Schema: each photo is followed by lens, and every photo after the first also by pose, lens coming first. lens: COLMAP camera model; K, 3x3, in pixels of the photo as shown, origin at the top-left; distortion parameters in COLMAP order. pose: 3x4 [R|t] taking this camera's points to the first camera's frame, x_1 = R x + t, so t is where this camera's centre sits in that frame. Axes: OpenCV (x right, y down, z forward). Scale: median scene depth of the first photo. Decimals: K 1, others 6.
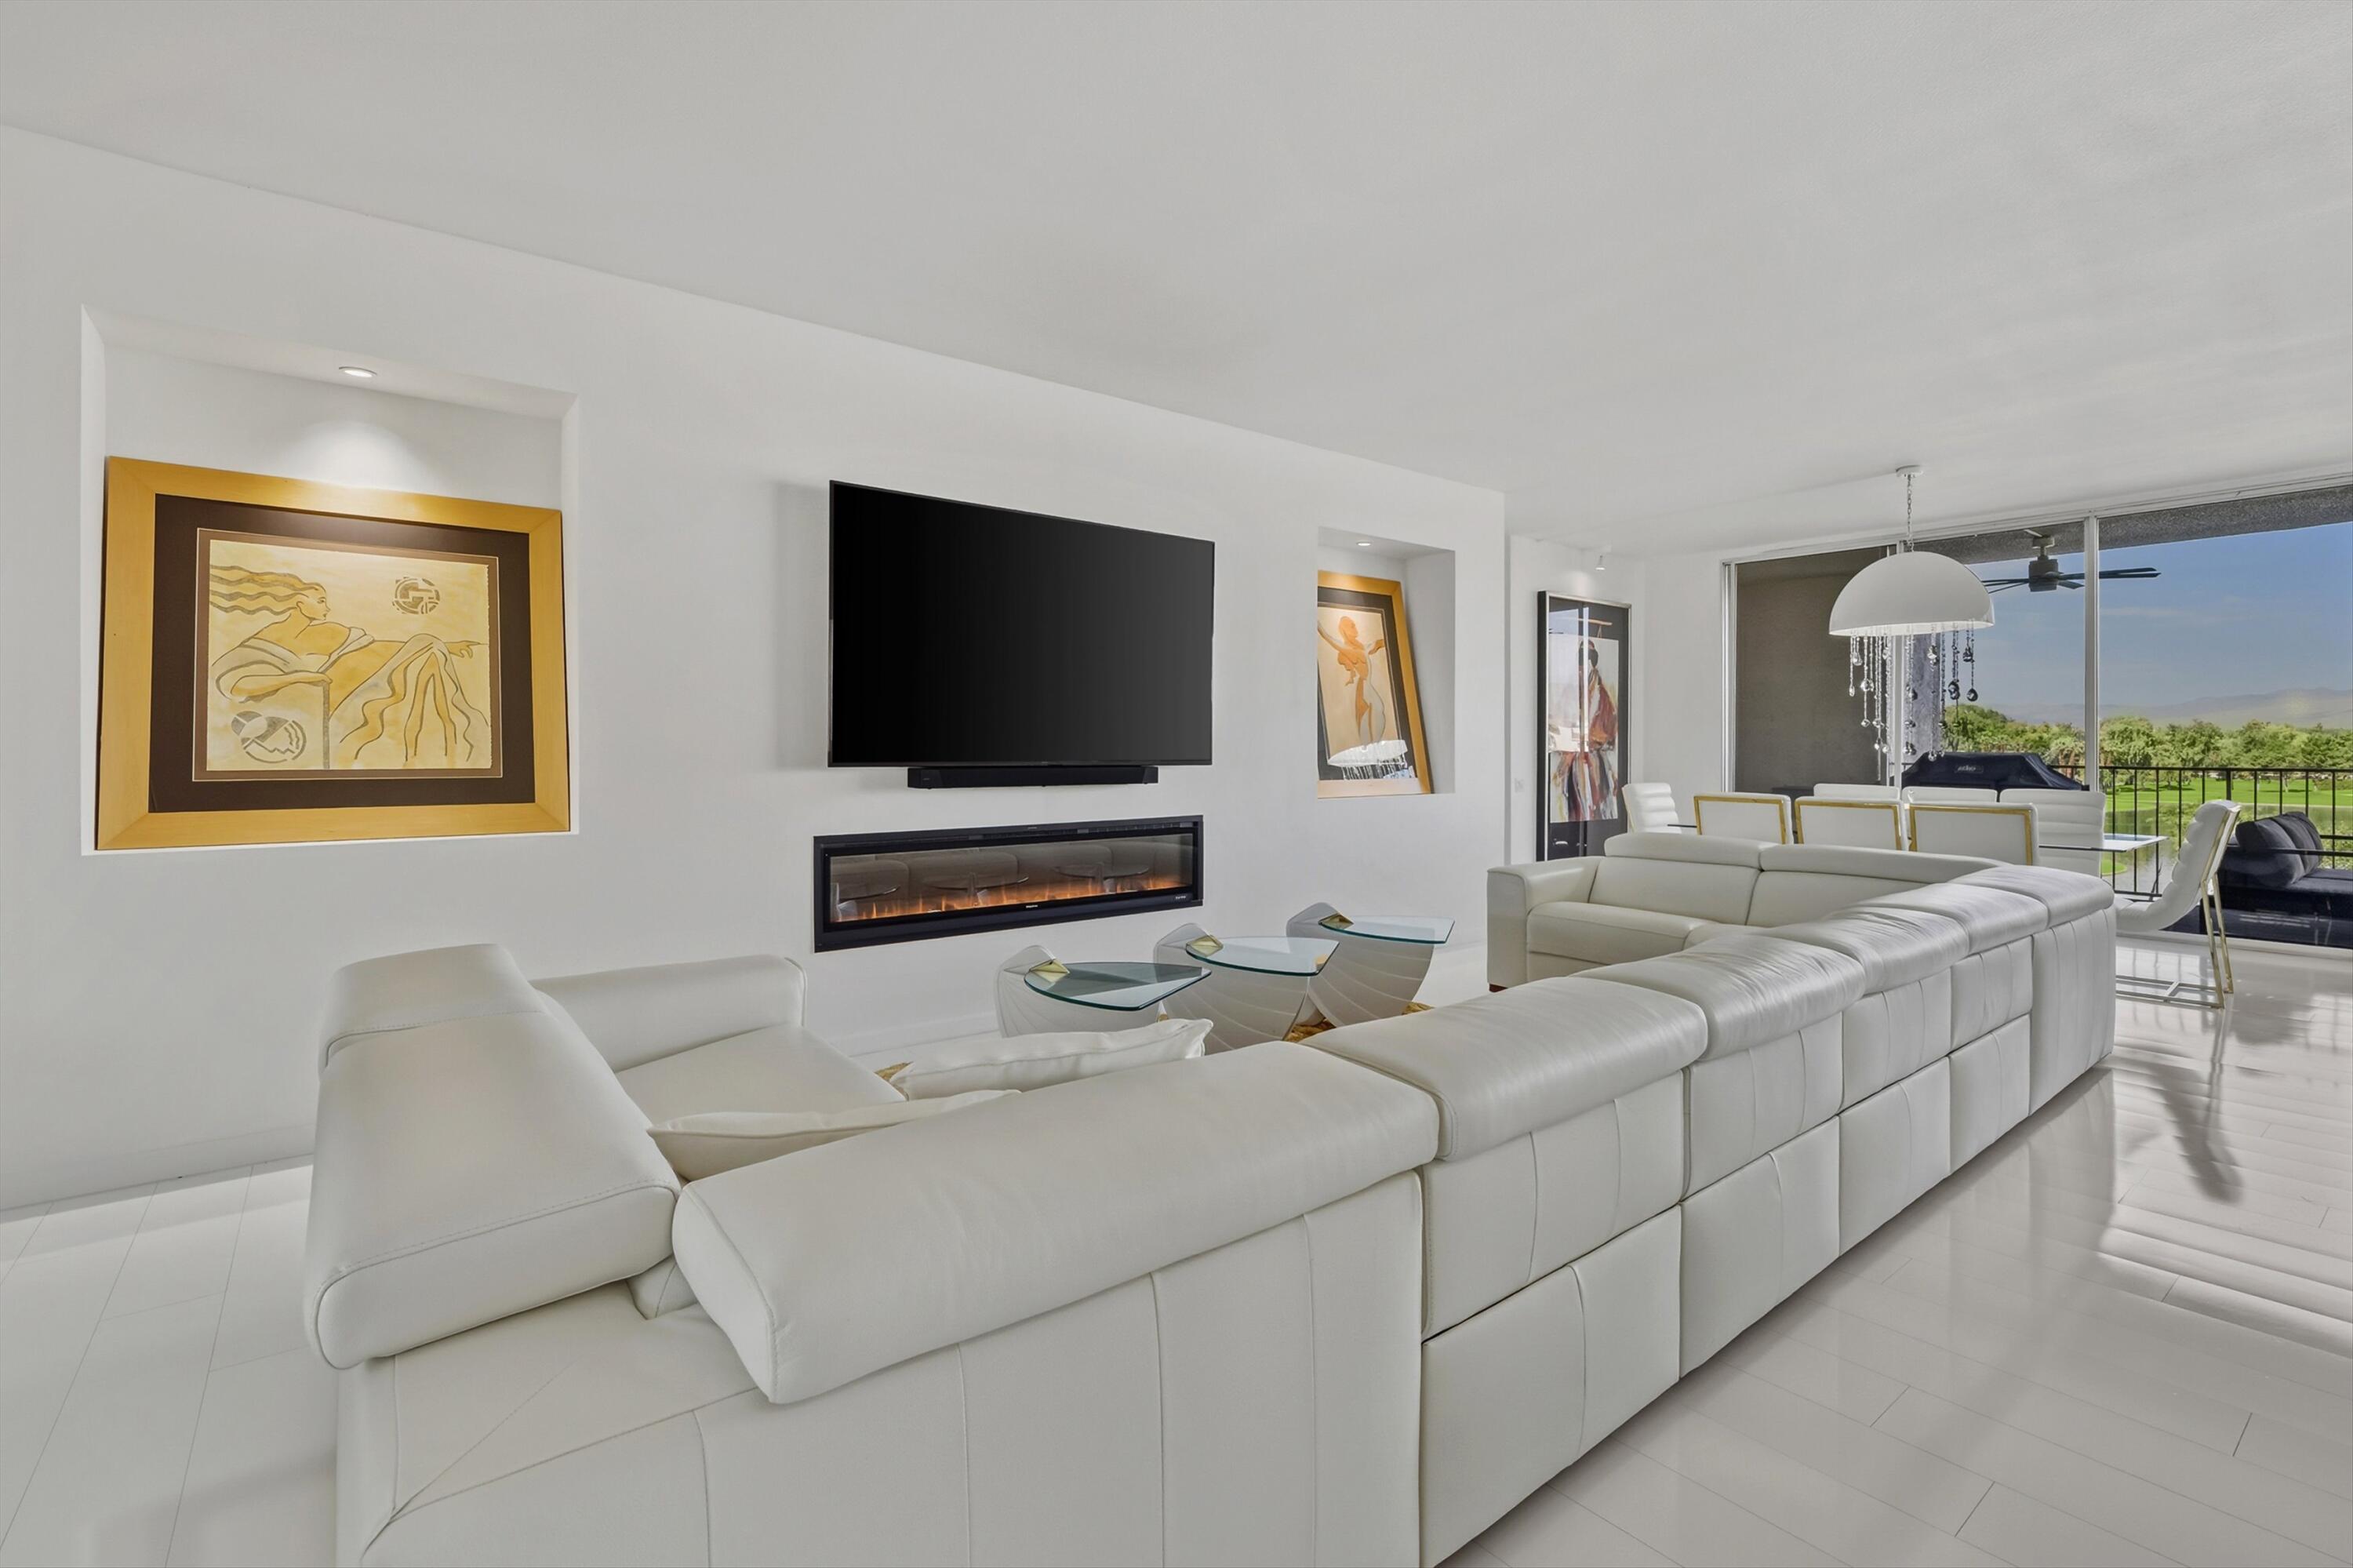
lens RADIAL K [[1071.0, 0, 1178.8], [0, 1071.0, 749.8], [0, 0, 1]] dist [0.002882, 0.000083]
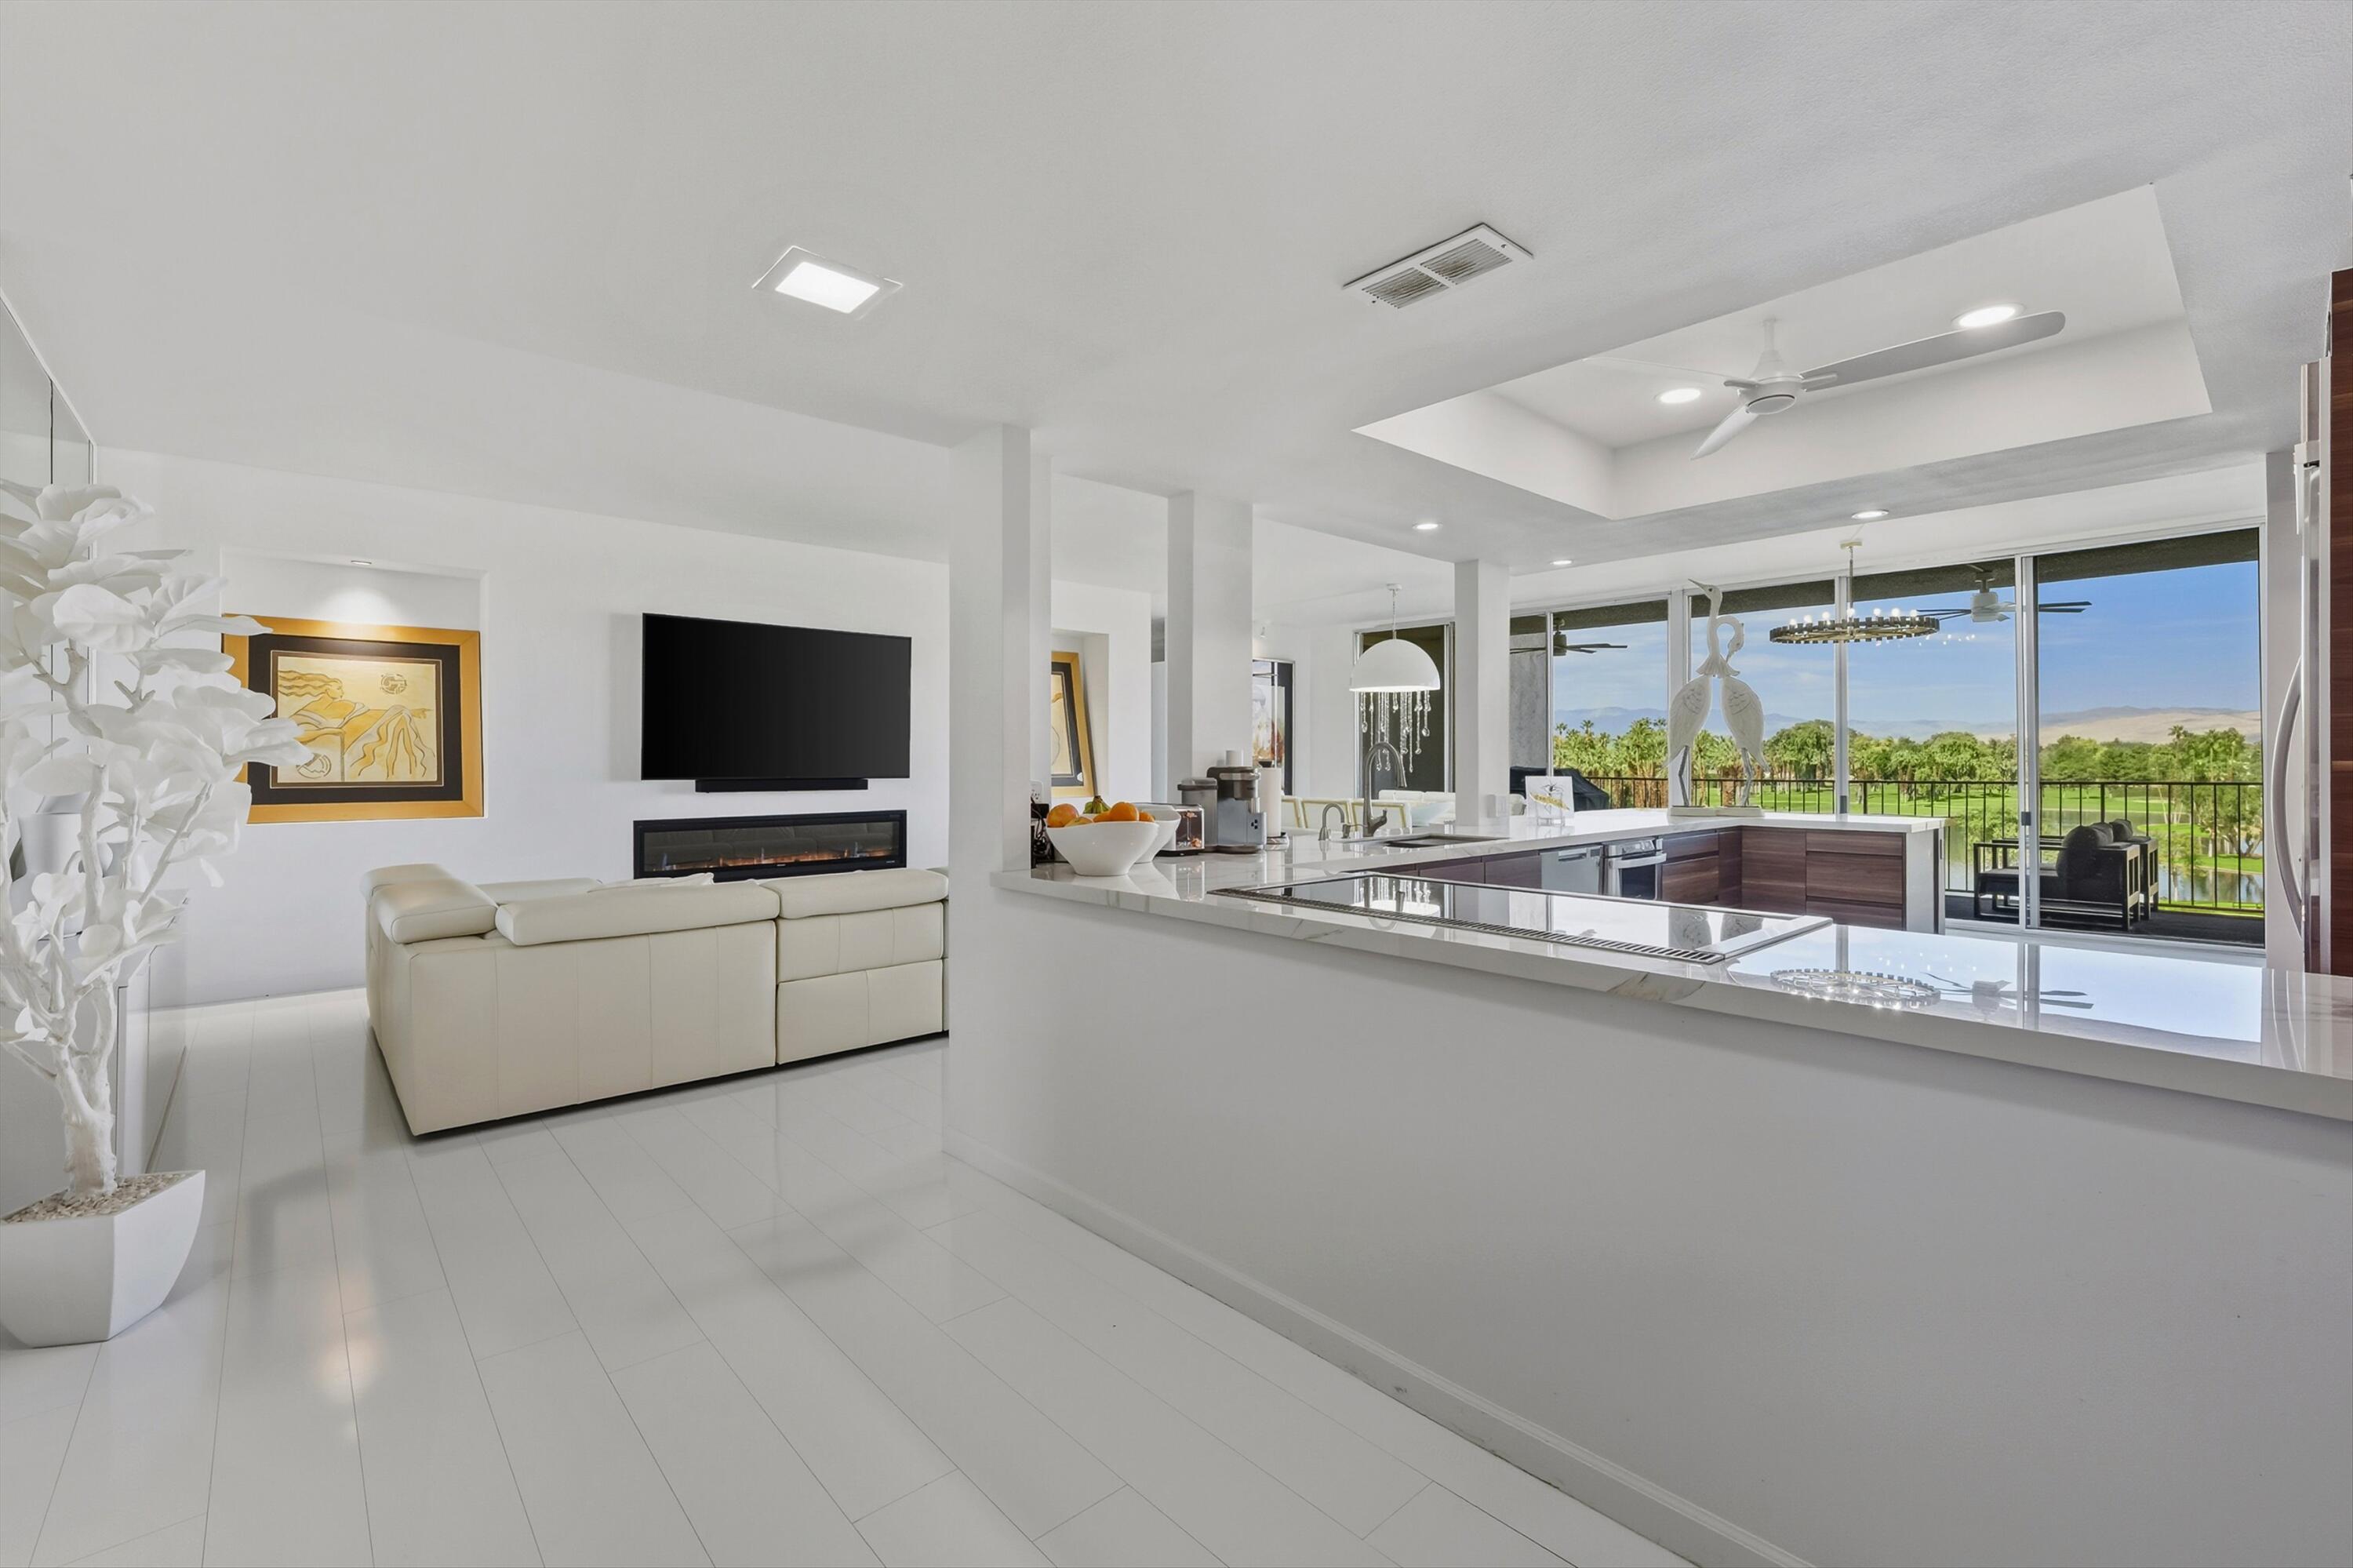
lens RADIAL K [[1018.5, 0, 1184.0], [0, 1018.5, 753.8], [0, 0, 1]] dist [-0.003829, 0.000460]
pose [[0.998144, 0.000389, 0.060889, 0.410873], [0.000065, 0.999972, -0.007450, -0.012272], [-0.060890, 0.007440, 0.998117, -0.631044]]
